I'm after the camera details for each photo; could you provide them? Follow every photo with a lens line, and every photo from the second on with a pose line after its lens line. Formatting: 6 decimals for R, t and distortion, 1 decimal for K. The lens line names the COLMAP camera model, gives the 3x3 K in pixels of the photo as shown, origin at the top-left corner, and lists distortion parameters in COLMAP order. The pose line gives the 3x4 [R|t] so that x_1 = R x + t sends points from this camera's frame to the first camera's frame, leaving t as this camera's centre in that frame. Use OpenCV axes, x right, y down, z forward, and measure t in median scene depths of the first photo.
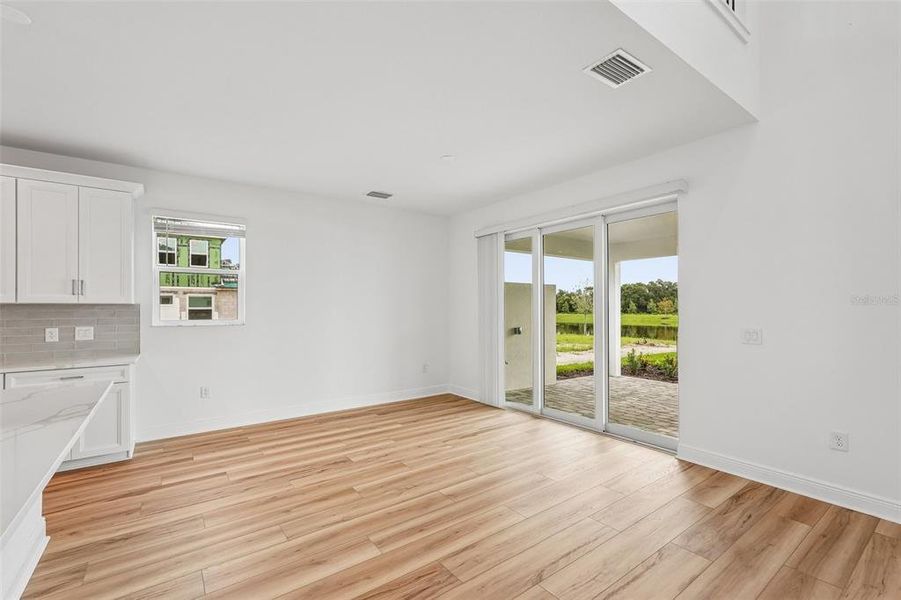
lens RADIAL K [[398.6, 0, 451.2], [0, 398.6, 306.3], [0, 0, 1]] dist [-0.007697, 0.003185]
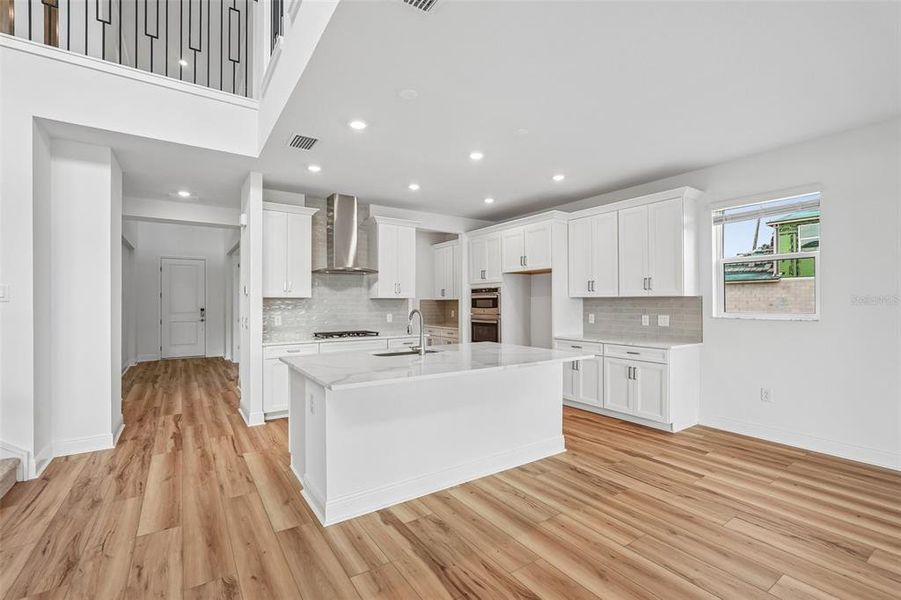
lens RADIAL K [[398.6, 0, 448.9], [0, 398.6, 302.0], [0, 0, 1]] dist [-0.007697, 0.003185]
pose [[-0.036550, 0.003177, -0.999327, 0.320449], [0.007032, 0.999971, 0.002922, 0.001963], [0.999307, -0.006920, -0.036571, 0.365205]]
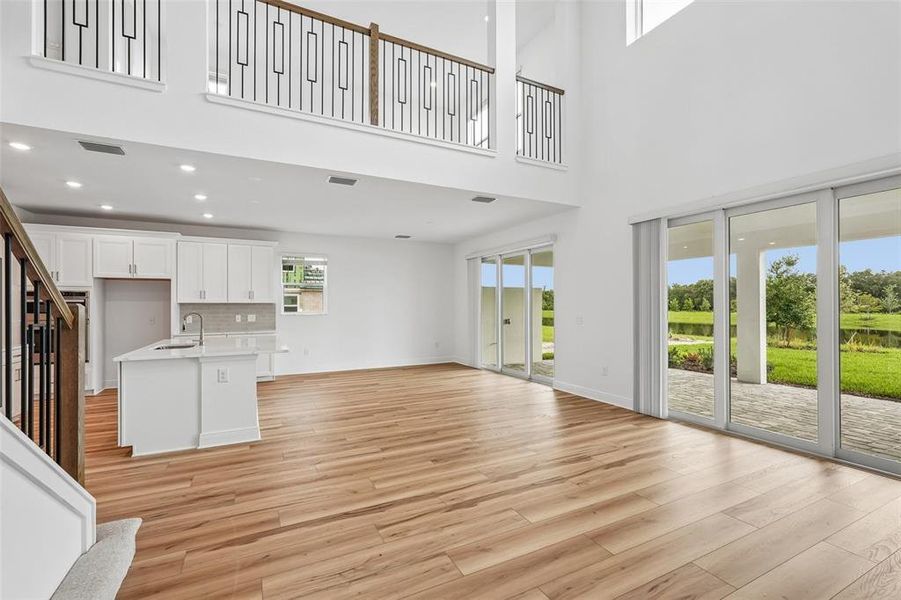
lens RADIAL K [[398.6, 0, 451.9], [0, 398.6, 303.2], [0, 0, 1]] dist [-0.007697, 0.003185]
pose [[0.986751, -0.001599, -0.162234, 0.369470], [0.001305, 0.999997, -0.001914, -0.000575], [0.162237, 0.001677, 0.986750, -0.766812]]
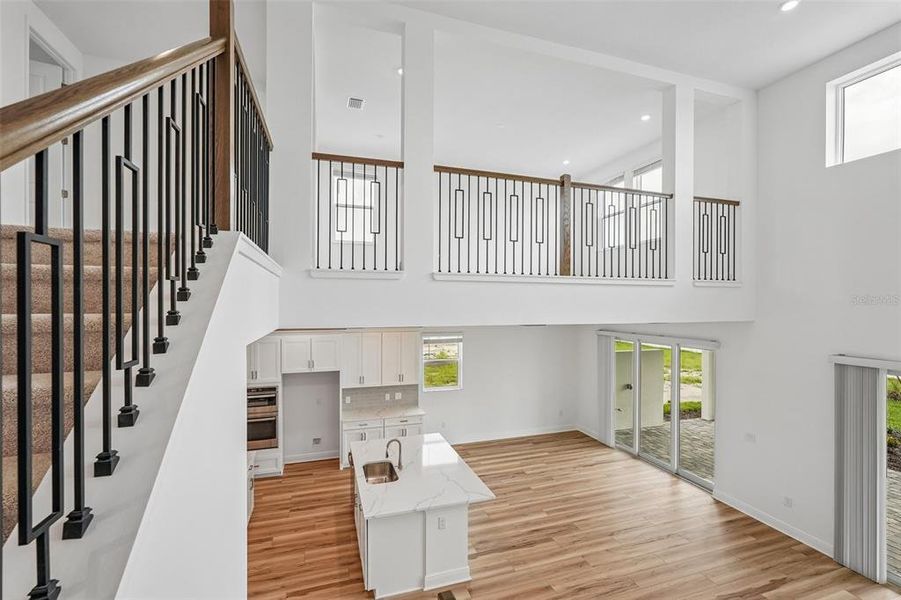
lens RADIAL K [[398.6, 0, 453.4], [0, 398.6, 302.8], [0, 0, 1]] dist [-0.007697, 0.003185]
pose [[0.952093, 0.006724, -0.305734, 0.009353], [-0.004815, 0.999964, 0.006999, -0.431354], [0.305770, -0.005192, 0.952091, -0.909755]]
